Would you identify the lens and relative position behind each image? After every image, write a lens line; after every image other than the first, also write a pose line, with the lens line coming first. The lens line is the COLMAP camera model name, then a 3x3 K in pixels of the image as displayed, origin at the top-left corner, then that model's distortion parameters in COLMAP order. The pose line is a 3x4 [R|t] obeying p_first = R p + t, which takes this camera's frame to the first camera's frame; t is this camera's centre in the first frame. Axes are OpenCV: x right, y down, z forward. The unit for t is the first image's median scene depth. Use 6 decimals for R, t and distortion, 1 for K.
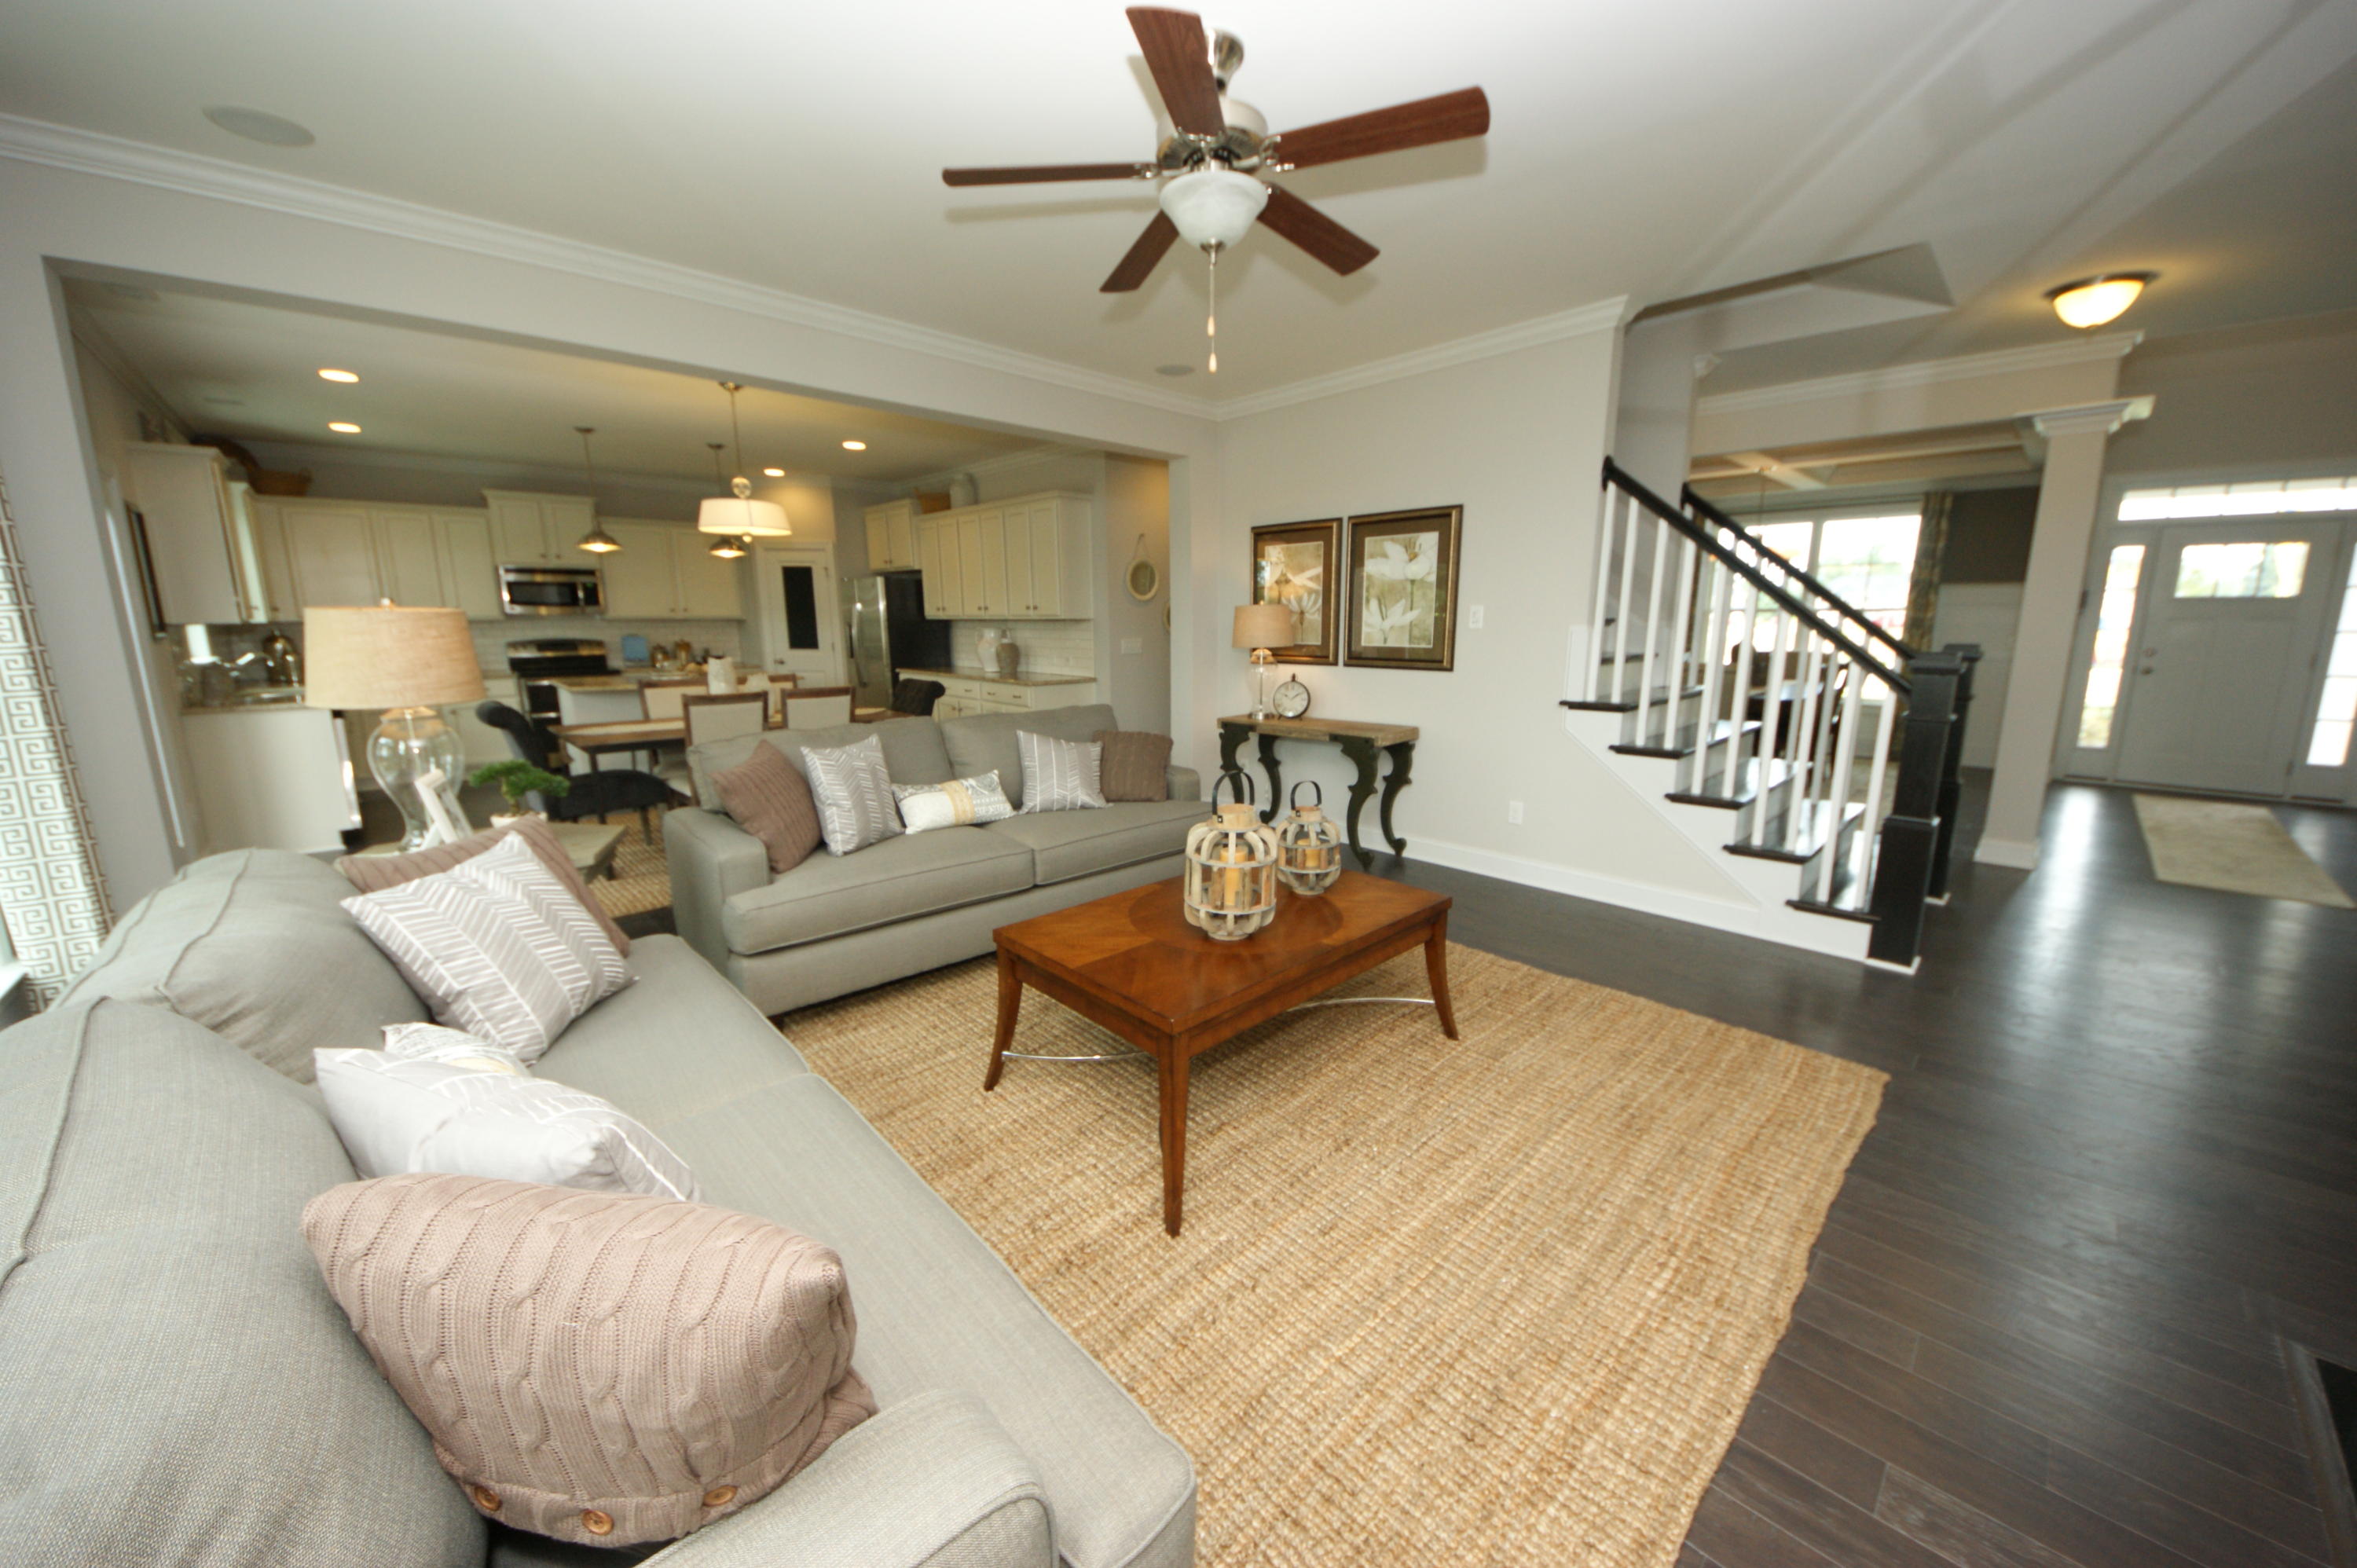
lens RADIAL K [[835.6, 0, 1203.1], [0, 835.6, 774.0], [0, 0, 1]] dist [0.001240, -0.000155]
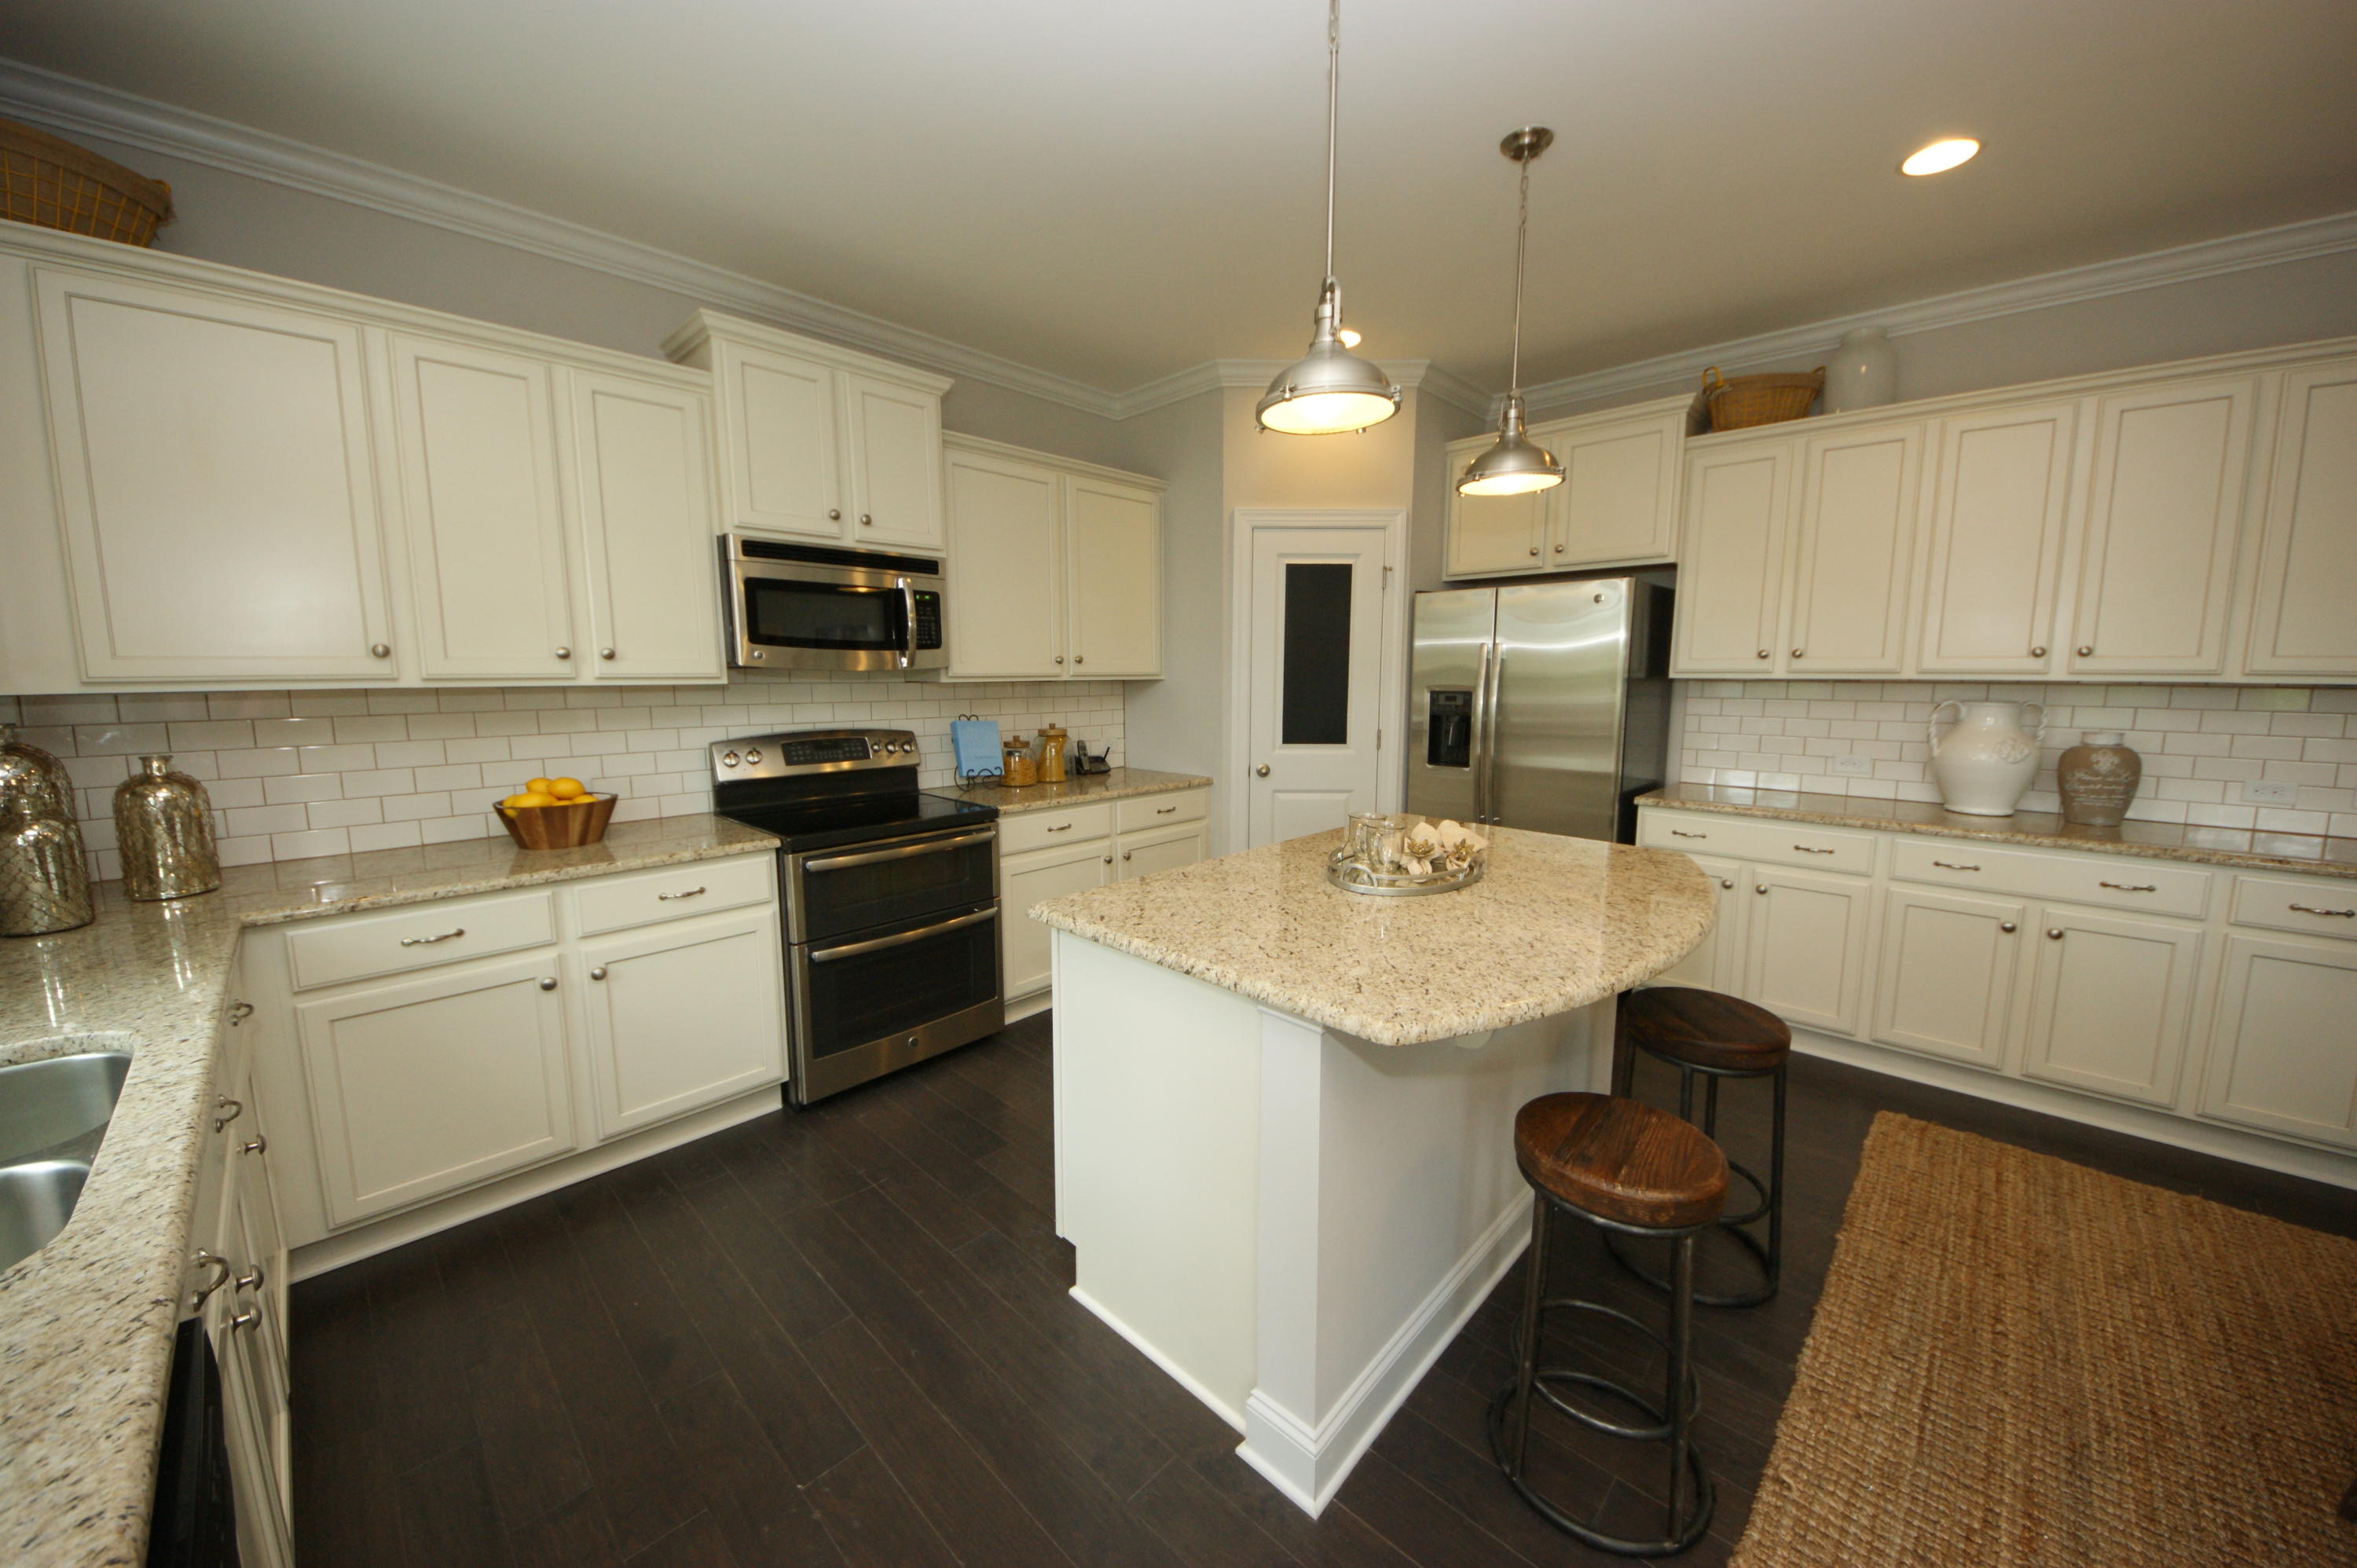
lens RADIAL K [[835.6, 0, 1203.1], [0, 835.6, 774.0], [0, 0, 1]] dist [0.001240, -0.000155]
pose [[0.999285, -0.006501, 0.037256, -0.604981], [0.008836, 0.997983, -0.062862, -0.114356], [-0.036772, 0.063146, 0.997327, 0.596621]]
